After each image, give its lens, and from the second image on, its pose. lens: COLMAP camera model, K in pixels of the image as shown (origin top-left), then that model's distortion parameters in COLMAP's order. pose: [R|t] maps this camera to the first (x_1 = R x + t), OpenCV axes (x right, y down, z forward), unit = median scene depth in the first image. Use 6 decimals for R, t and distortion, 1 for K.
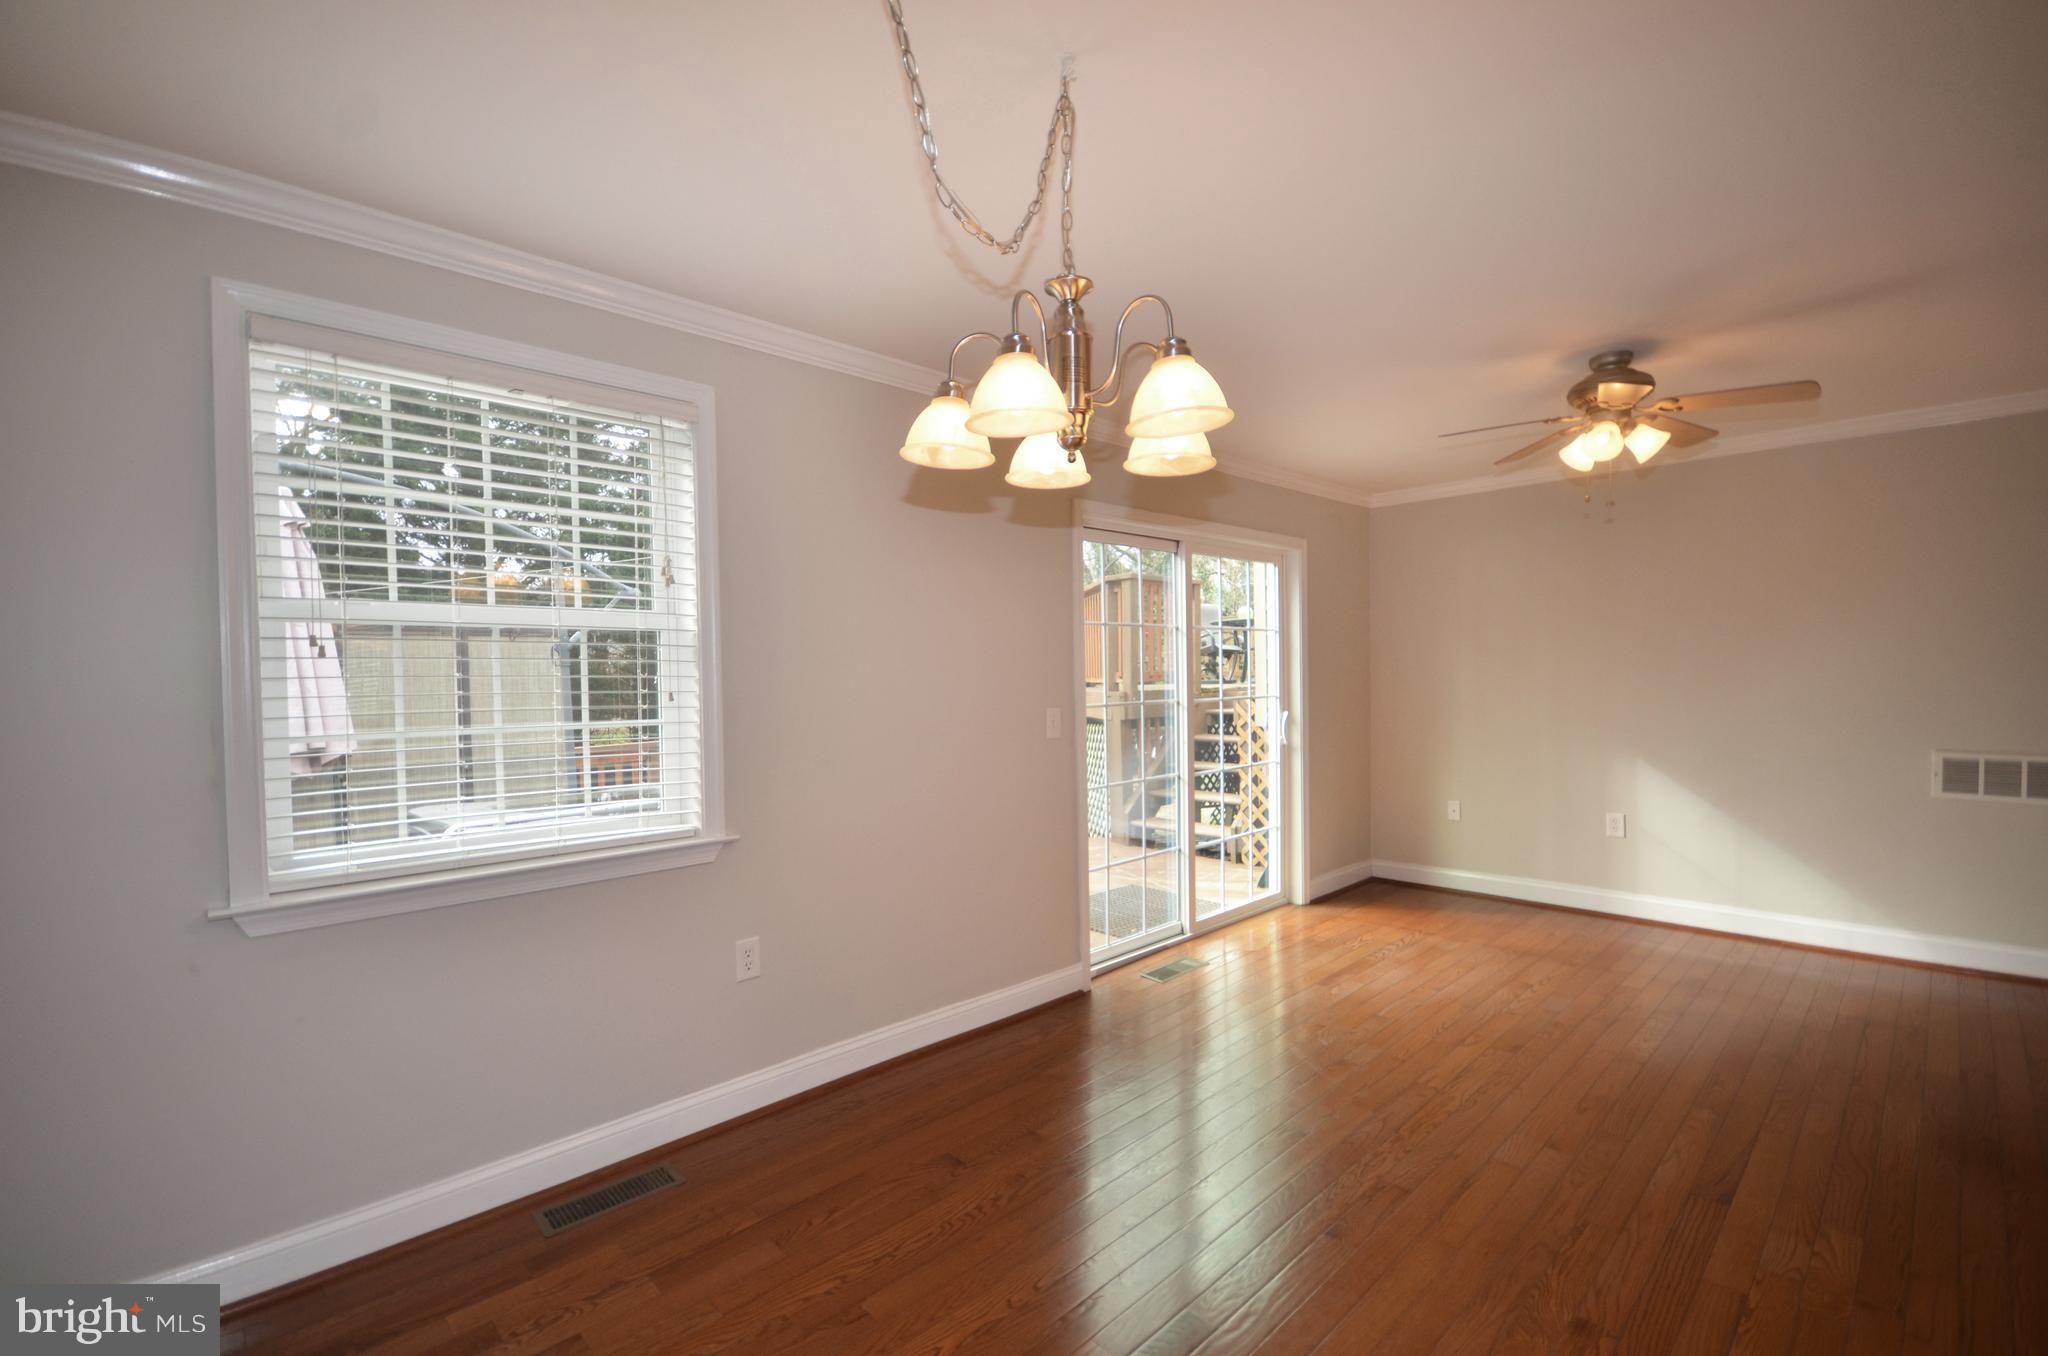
lens RADIAL K [[904.3, 0, 1020.6], [0, 904.3, 681.2], [0, 0, 1]] dist [0.002077, -0.000786]
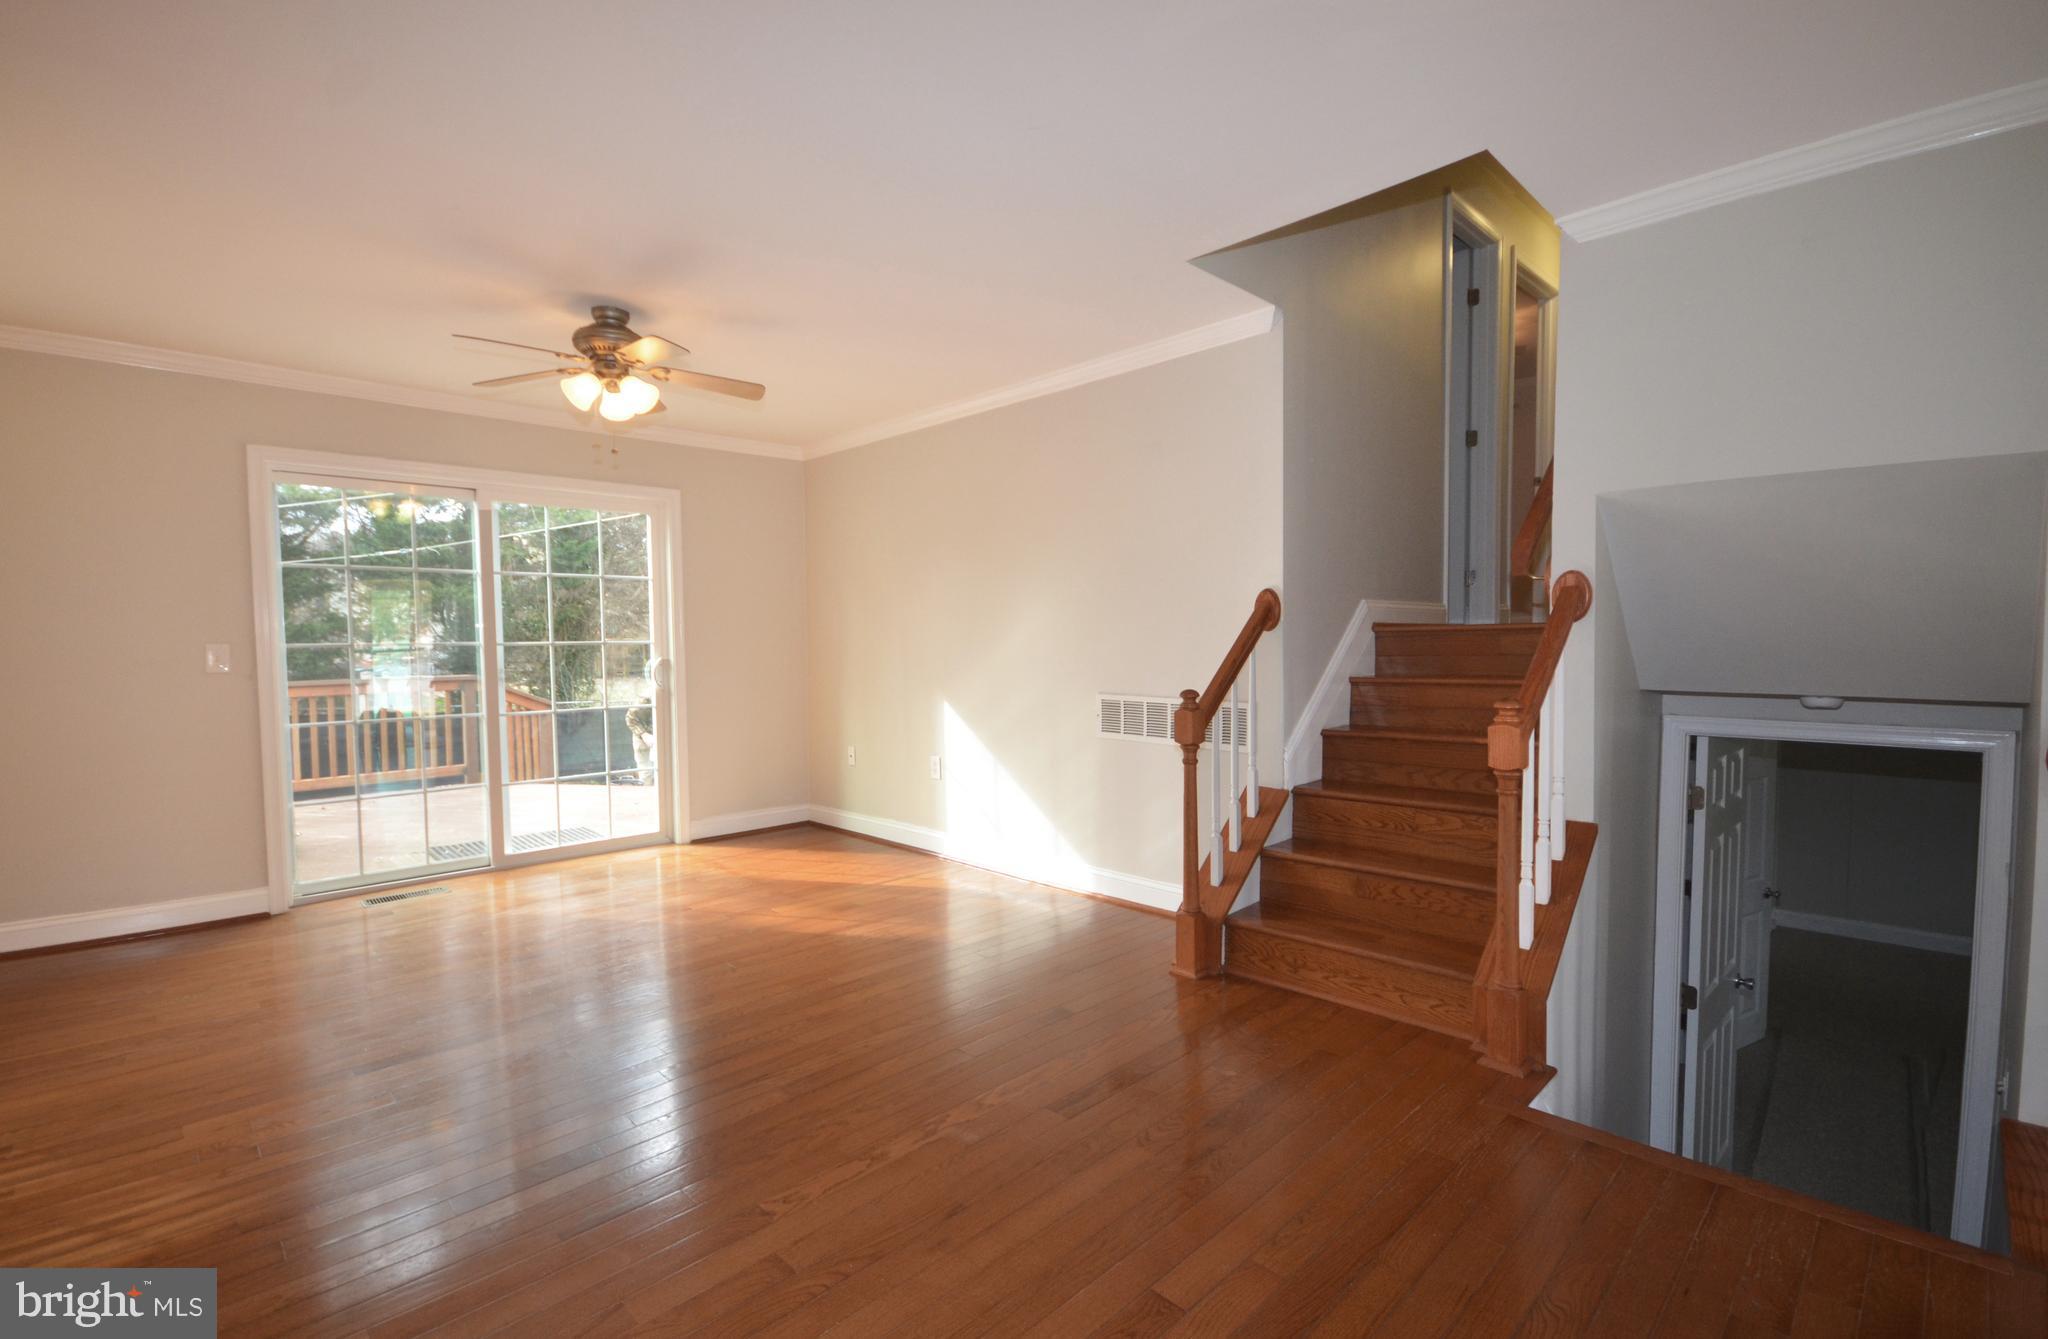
lens RADIAL K [[942.9, 0, 1024.0], [0, 942.9, 669.5], [0, 0, 1]] dist [0.000098, -0.000001]
pose [[0.999976, 0.006319, -0.003008, 0.928725], [-0.006248, 0.999713, 0.023138, 0.024510], [0.003153, -0.023119, 0.999728, -0.100909]]
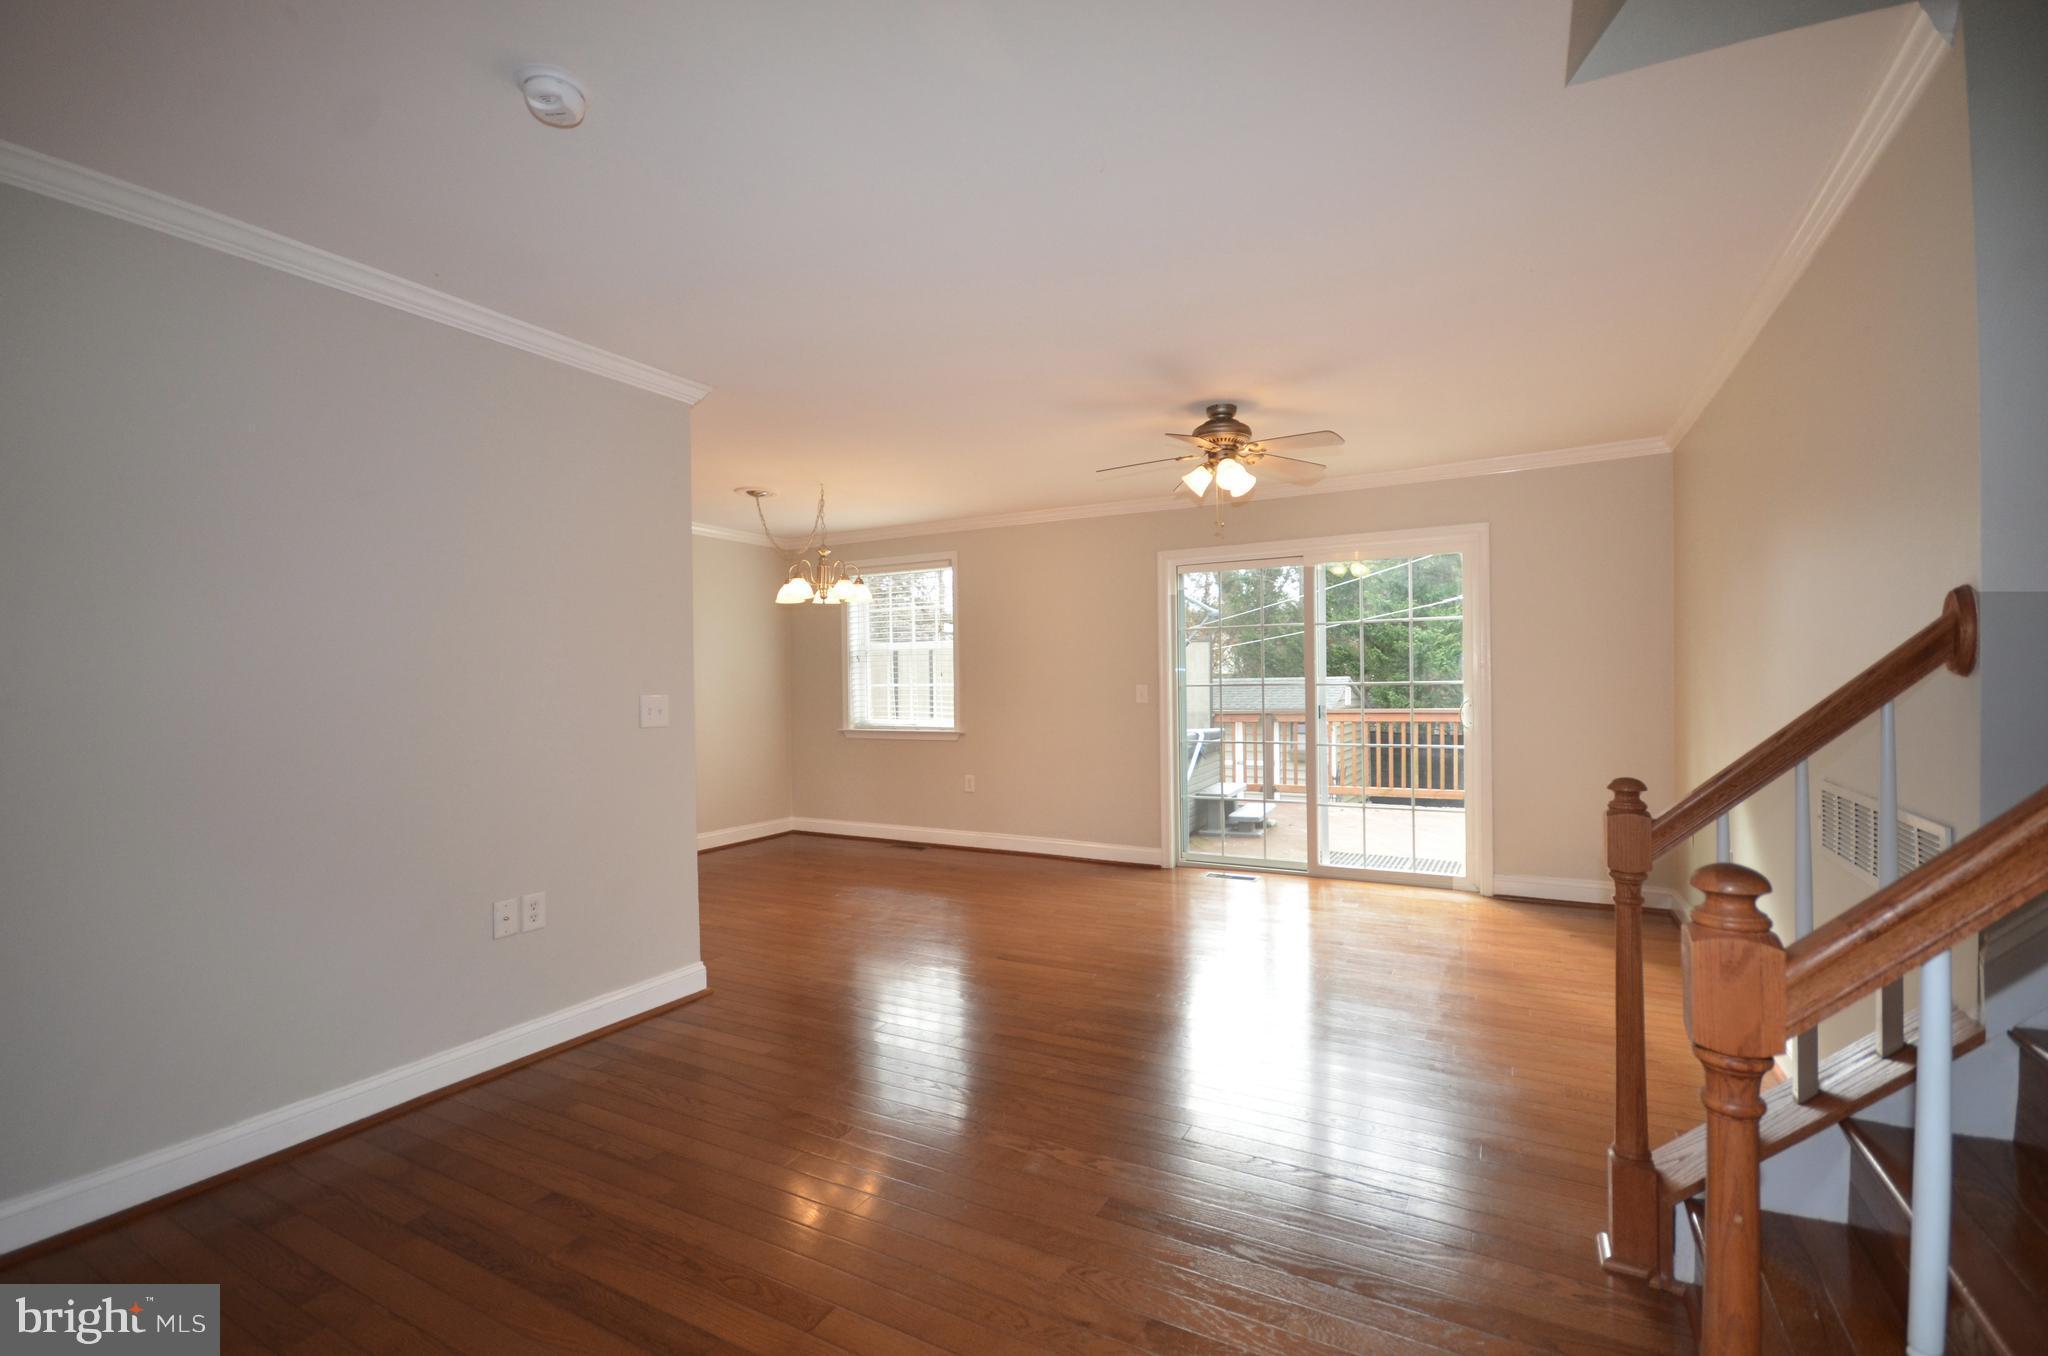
lens RADIAL K [[904.3, 0, 1020.6], [0, 904.3, 681.2], [0, 0, 1]] dist [0.002077, -0.000786]
pose [[0.287380, 0.011892, -0.957743, 1.463205], [-0.002309, 0.999929, 0.011724, 0.002709], [0.957814, -0.001158, 0.287387, 0.307988]]
